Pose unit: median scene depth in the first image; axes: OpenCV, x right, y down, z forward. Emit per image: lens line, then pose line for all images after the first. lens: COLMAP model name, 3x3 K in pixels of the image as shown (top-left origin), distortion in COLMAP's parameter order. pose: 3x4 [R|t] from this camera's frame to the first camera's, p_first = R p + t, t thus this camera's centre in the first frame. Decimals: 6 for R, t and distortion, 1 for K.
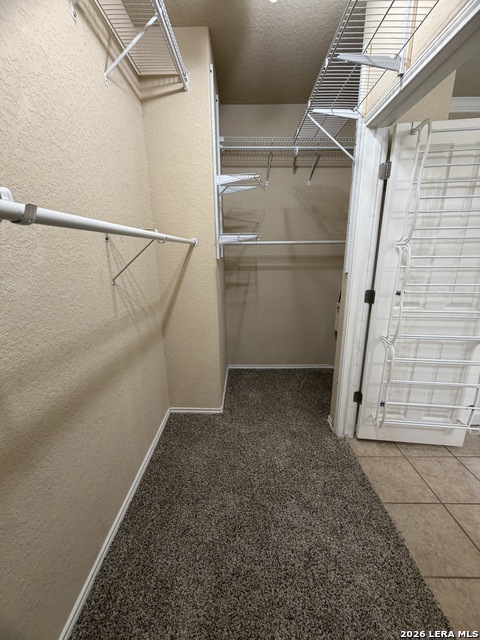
lens RADIAL K [[253.7, 0, 239.6], [0, 253.7, 318.3], [0, 0, 1]] dist [-0.002742, -0.000042]
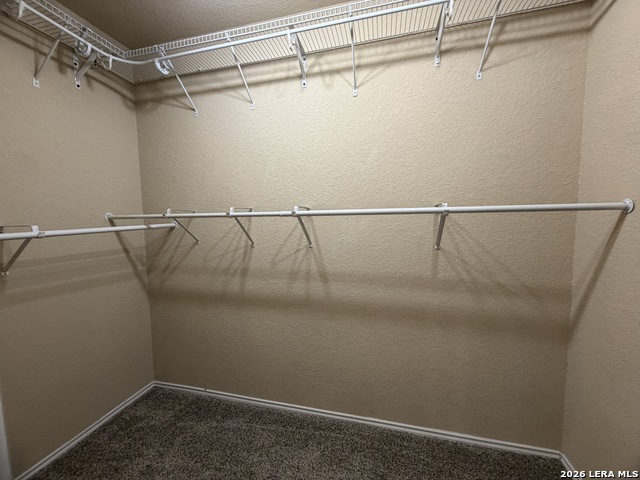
lens RADIAL K [[253.7, 0, 318.6], [0, 253.7, 239.6], [0, 0, 1]] dist [-0.002742, -0.000042]
pose [[-0.226190, 0.103353, -0.968585, 0.567816], [-0.225746, 0.961722, 0.155338, -0.172248], [0.947564, 0.253790, -0.194201, 0.507866]]
